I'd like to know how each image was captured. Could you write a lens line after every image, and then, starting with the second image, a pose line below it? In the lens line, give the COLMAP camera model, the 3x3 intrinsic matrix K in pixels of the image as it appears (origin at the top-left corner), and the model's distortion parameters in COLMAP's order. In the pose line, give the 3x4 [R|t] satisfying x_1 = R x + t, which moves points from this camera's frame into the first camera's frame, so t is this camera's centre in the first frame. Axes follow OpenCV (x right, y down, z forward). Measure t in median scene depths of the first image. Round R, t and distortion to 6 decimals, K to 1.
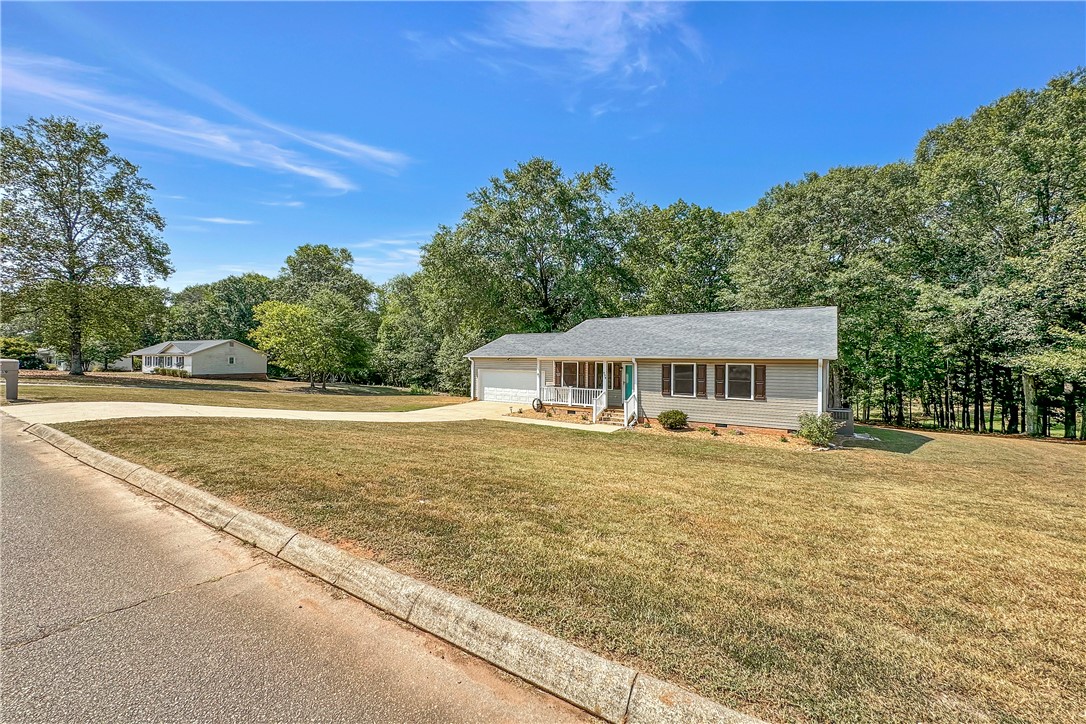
lens RADIAL K [[431.0, 0, 543.9], [0, 431.0, 355.0], [0, 0, 1]] dist [-0.001879, 0.000806]
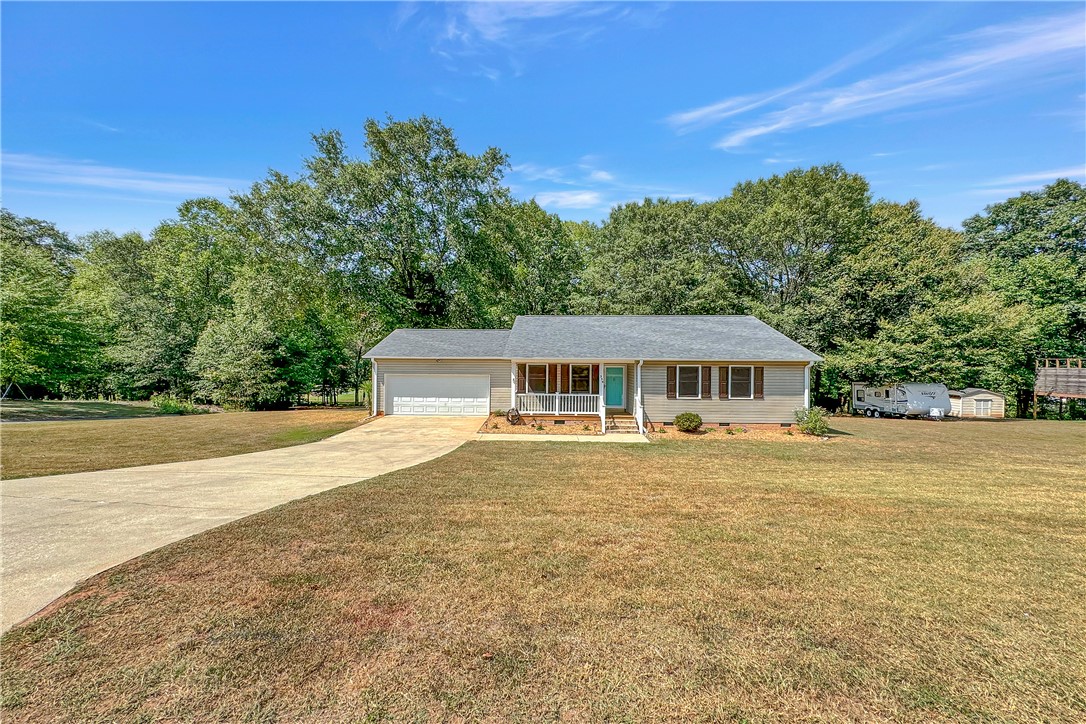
lens RADIAL K [[431.0, 0, 542.1], [0, 431.0, 358.1], [0, 0, 1]] dist [-0.001879, 0.000806]
pose [[0.850902, -0.000940, 0.525324, -0.444131], [-0.004863, 0.999941, 0.009666, -0.004808], [-0.525302, -0.010780, 0.850847, 0.295278]]
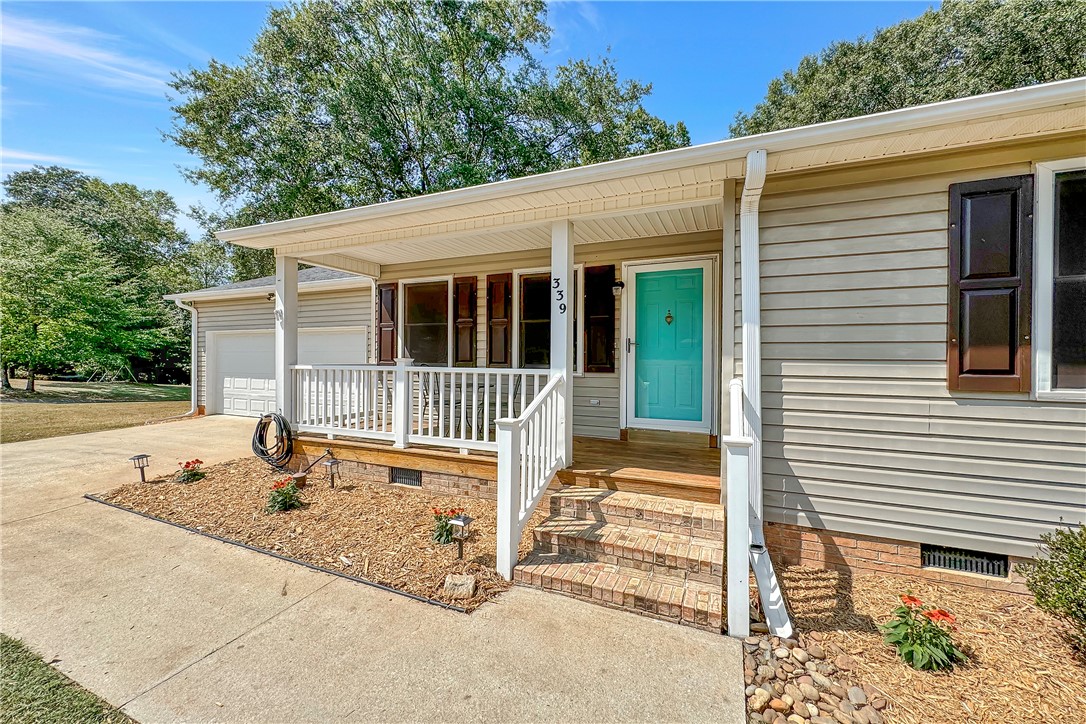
lens RADIAL K [[431.0, 0, 543.9], [0, 431.0, 368.2], [0, 0, 1]] dist [-0.001879, 0.000806]
pose [[0.984011, -0.012527, 0.177669, 0.100335], [0.005327, 0.999147, 0.040941, 0.072402], [-0.178030, -0.039340, 0.983238, 0.813760]]
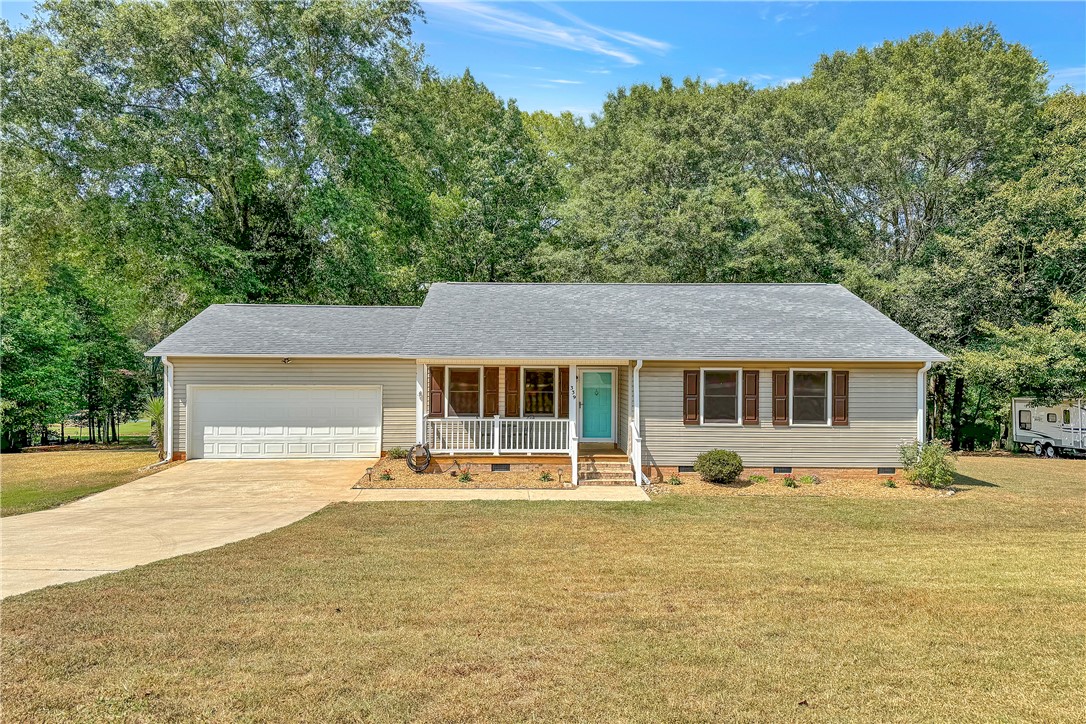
lens RADIAL K [[754.6, 0, 544.3], [0, 754.6, 358.8], [0, 0, 1]] dist [0.057040, -0.064404]
pose [[0.817113, -0.002707, 0.576471, -0.418312], [-0.005414, 0.999909, 0.012370, -0.004637], [-0.576452, -0.013228, 0.817024, 0.271247]]
